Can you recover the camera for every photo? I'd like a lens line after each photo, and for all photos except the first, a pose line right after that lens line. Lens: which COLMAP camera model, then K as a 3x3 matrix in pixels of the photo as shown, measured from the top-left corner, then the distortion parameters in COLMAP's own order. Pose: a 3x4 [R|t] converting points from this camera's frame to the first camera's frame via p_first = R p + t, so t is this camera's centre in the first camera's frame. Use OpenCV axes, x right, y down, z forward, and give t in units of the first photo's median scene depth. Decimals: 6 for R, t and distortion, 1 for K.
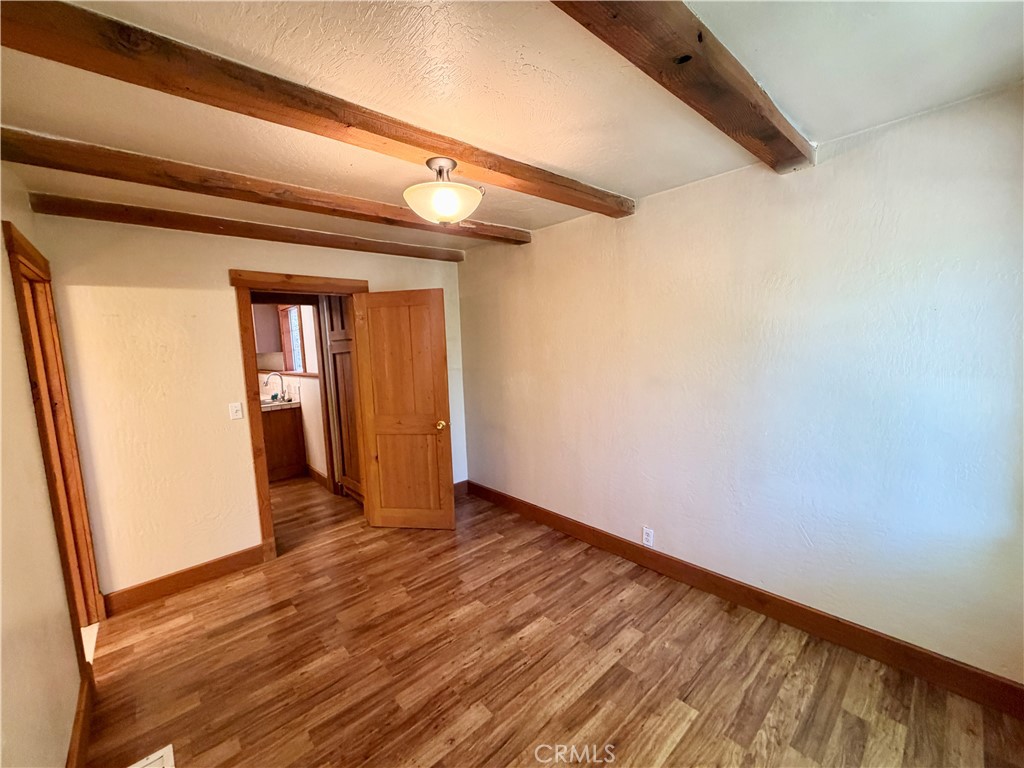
lens RADIAL K [[408.7, 0, 510.5], [0, 408.7, 383.4], [0, 0, 1]] dist [-0.000113, 0.000090]
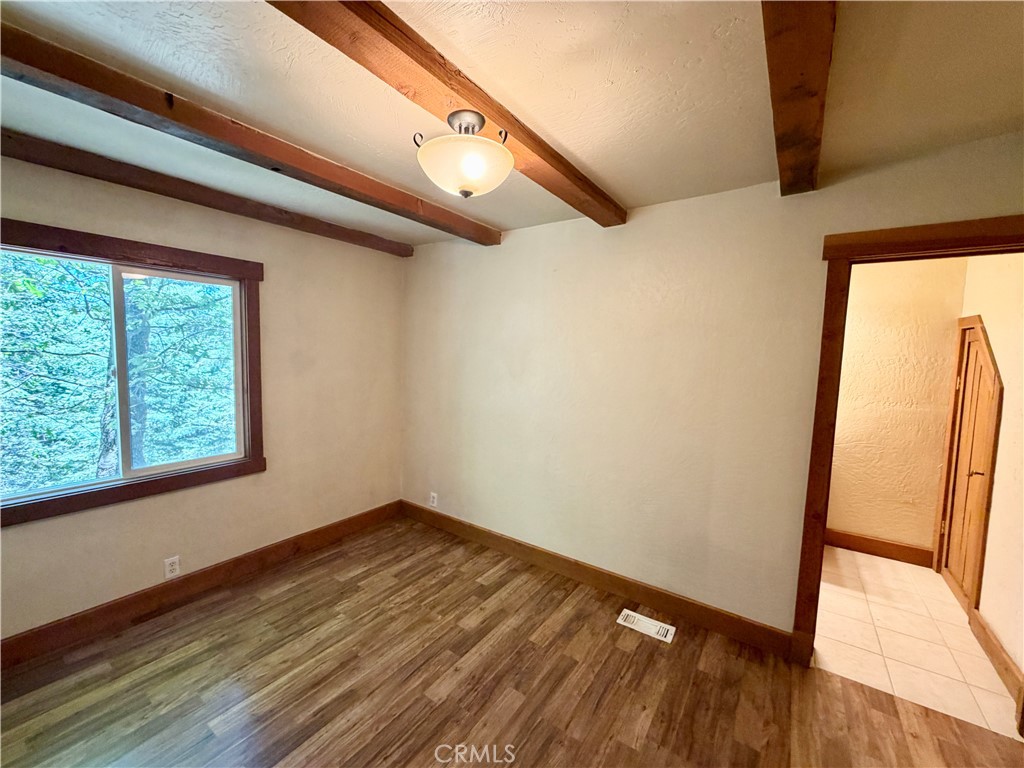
lens RADIAL K [[408.9, 0, 507.5], [0, 408.9, 382.2], [0, 0, 1]] dist [-0.001410, 0.000053]
pose [[-0.973605, 0.032373, -0.225931, -0.034524], [-0.010076, 0.982828, 0.184248, -0.149640], [0.228016, 0.181662, -0.956560, 1.590043]]
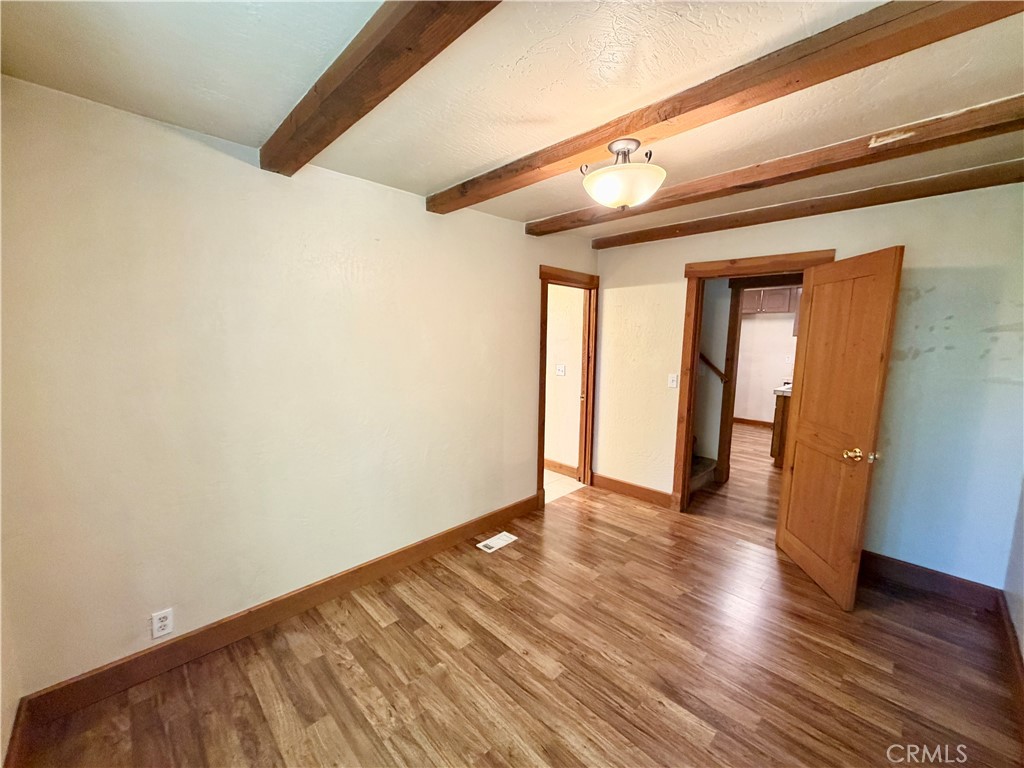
lens RADIAL K [[408.7, 0, 510.5], [0, 408.7, 383.4], [0, 0, 1]] dist [-0.000113, 0.000090]
pose [[0.047057, 0.162601, -0.985569, 0.730138], [-0.112998, 0.981195, 0.156484, -0.088284], [0.992480, 0.104003, 0.064545, 0.613480]]
